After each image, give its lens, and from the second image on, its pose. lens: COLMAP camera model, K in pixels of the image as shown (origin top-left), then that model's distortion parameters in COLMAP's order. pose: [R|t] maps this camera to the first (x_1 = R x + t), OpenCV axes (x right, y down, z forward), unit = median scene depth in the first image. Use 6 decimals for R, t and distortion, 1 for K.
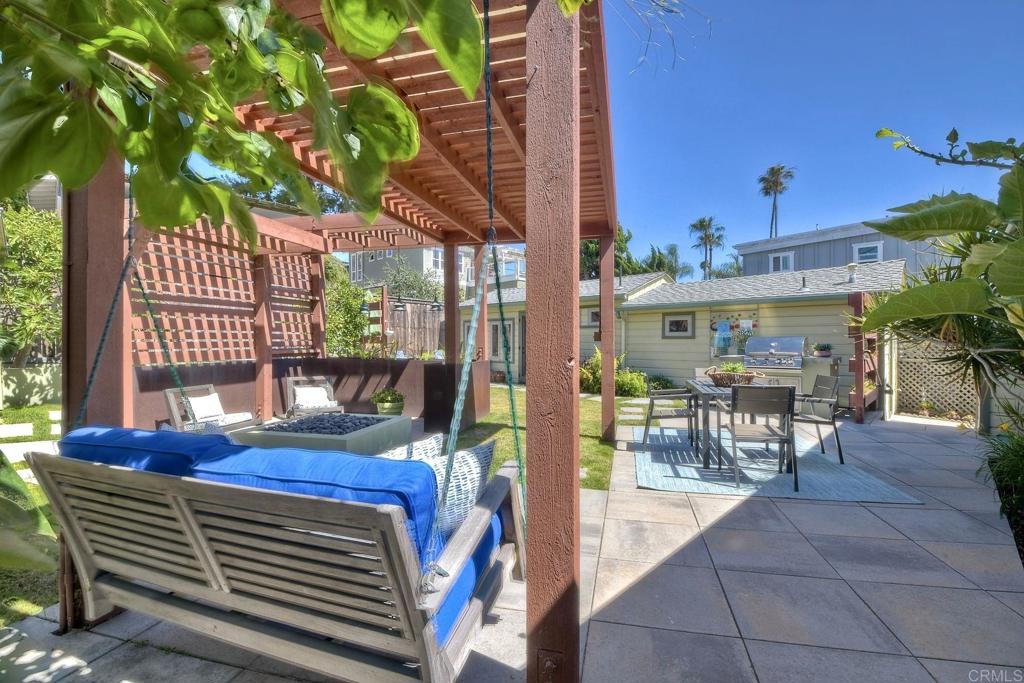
lens RADIAL K [[449.4, 0, 510.0], [0, 449.4, 342.6], [0, 0, 1]] dist [-0.002847, -0.000055]
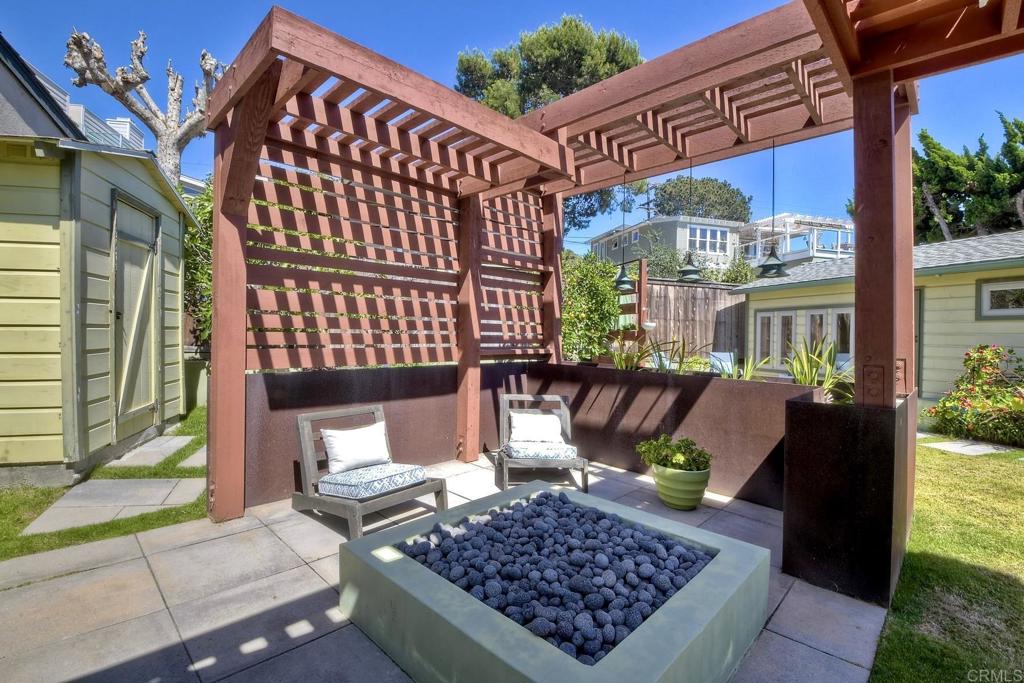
lens RADIAL K [[449.4, 0, 503.9], [0, 449.4, 339.4], [0, 0, 1]] dist [-0.002847, -0.000055]
pose [[0.863865, 0.018417, -0.503386, -0.176383], [-0.018369, 0.999818, 0.005056, -0.000269], [0.503388, 0.004879, 0.864047, 0.448820]]
